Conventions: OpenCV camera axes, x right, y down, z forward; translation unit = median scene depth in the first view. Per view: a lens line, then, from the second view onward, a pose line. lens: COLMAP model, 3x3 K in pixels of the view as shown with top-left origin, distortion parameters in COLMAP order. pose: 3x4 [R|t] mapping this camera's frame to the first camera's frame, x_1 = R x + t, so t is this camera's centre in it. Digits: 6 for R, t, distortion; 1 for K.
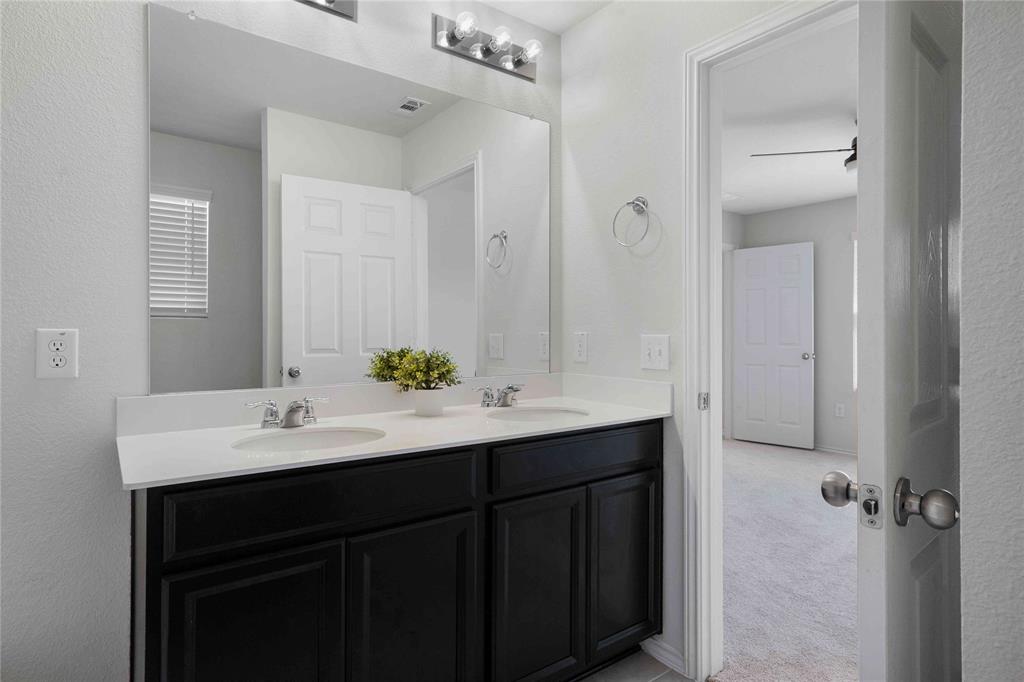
lens RADIAL K [[556.2, 0, 513.4], [0, 556.2, 328.2], [0, 0, 1]] dist [0.020518, -0.000001]
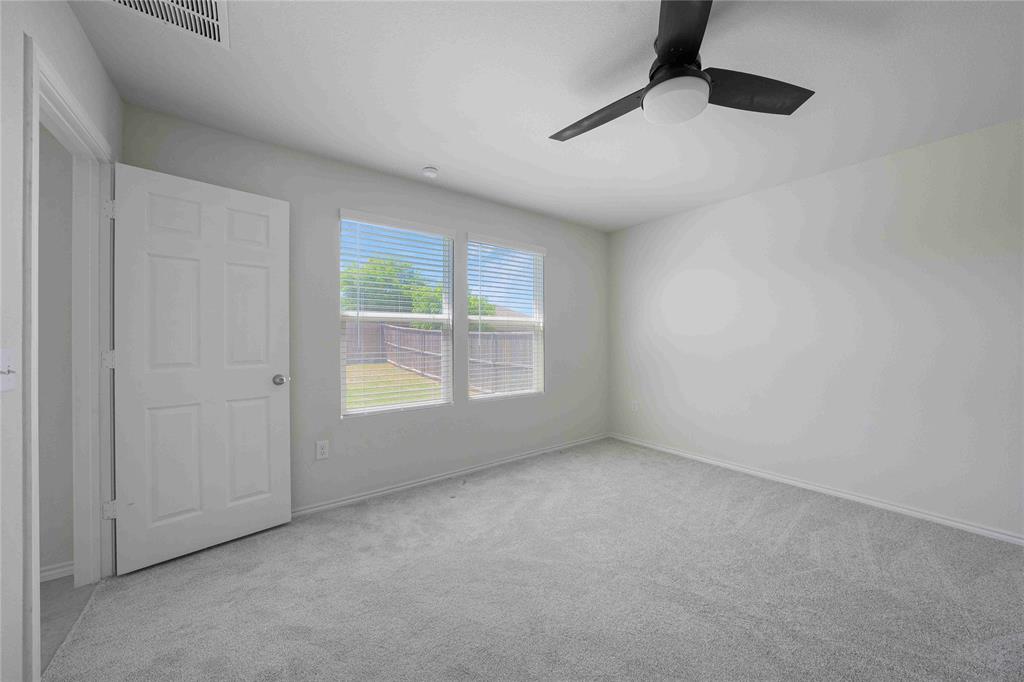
lens RADIAL K [[365.2, 0, 516.0], [0, 365.2, 332.5], [0, 0, 1]] dist [-0.020384, 0.000311]
pose [[-0.006064, 0.007697, 0.999952, 0.114540], [-0.004263, 0.999961, -0.007723, -0.000658], [-0.999973, -0.004310, -0.006031, 0.734433]]
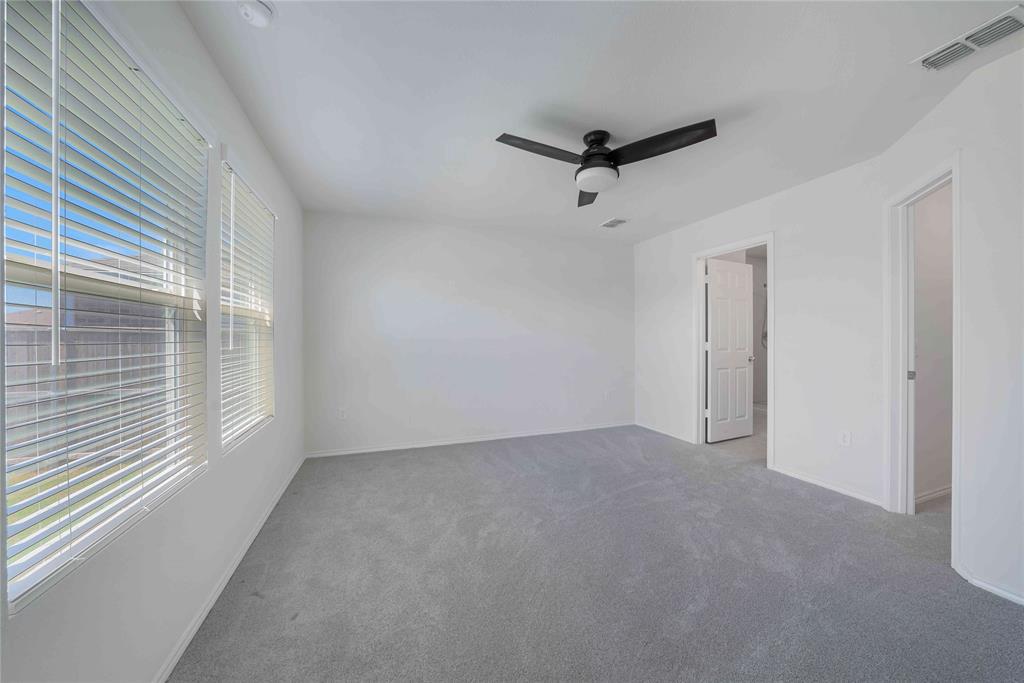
lens RADIAL K [[362.7, 0, 518.8], [0, 362.7, 339.2], [0, 0, 1]] dist [-0.018553, 0.000279]
pose [[-0.956767, -0.002841, 0.290843, 0.359251], [-0.001386, 0.999985, 0.005209, 0.004524], [-0.290854, 0.004580, -0.956757, 1.018616]]
